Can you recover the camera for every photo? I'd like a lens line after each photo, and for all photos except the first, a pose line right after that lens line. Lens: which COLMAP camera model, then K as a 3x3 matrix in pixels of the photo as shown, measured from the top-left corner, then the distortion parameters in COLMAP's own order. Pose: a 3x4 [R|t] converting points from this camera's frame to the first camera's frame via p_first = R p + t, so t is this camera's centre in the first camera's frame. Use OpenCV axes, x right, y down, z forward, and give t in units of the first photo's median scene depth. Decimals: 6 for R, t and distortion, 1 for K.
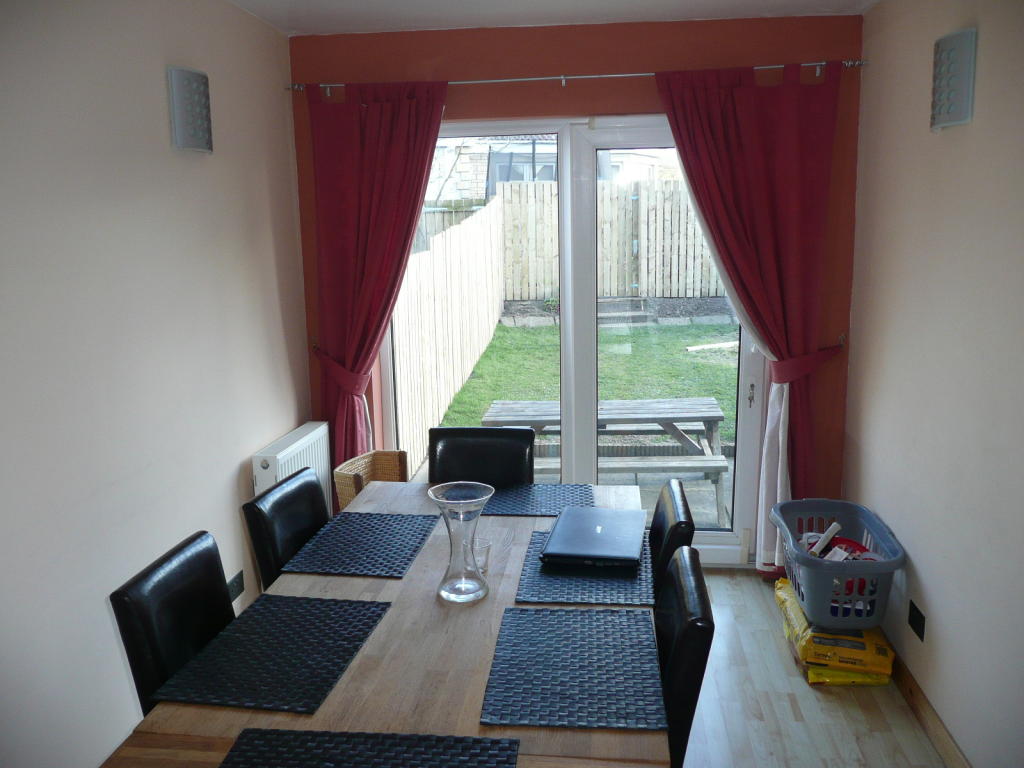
lens RADIAL K [[889.5, 0, 512.0], [0, 889.5, 384.0], [0, 0, 1]] dist [-0.007859, -0.003064]
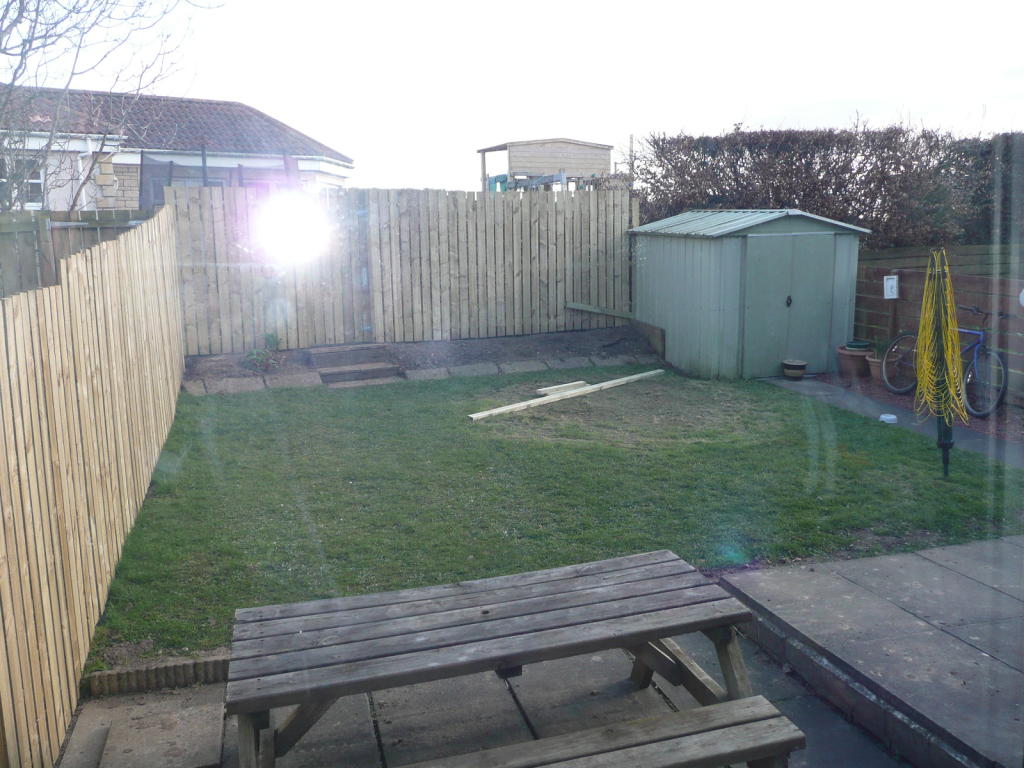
lens RADIAL K [[889.5, 0, 512.0], [0, 889.5, 384.0], [0, 0, 1]] dist [-0.007859, -0.003064]
pose [[0.930686, -0.056341, 0.361455, -0.023836], [0.069272, 0.997335, -0.022907, -0.039194], [-0.359201, 0.046358, 0.932108, 0.266509]]
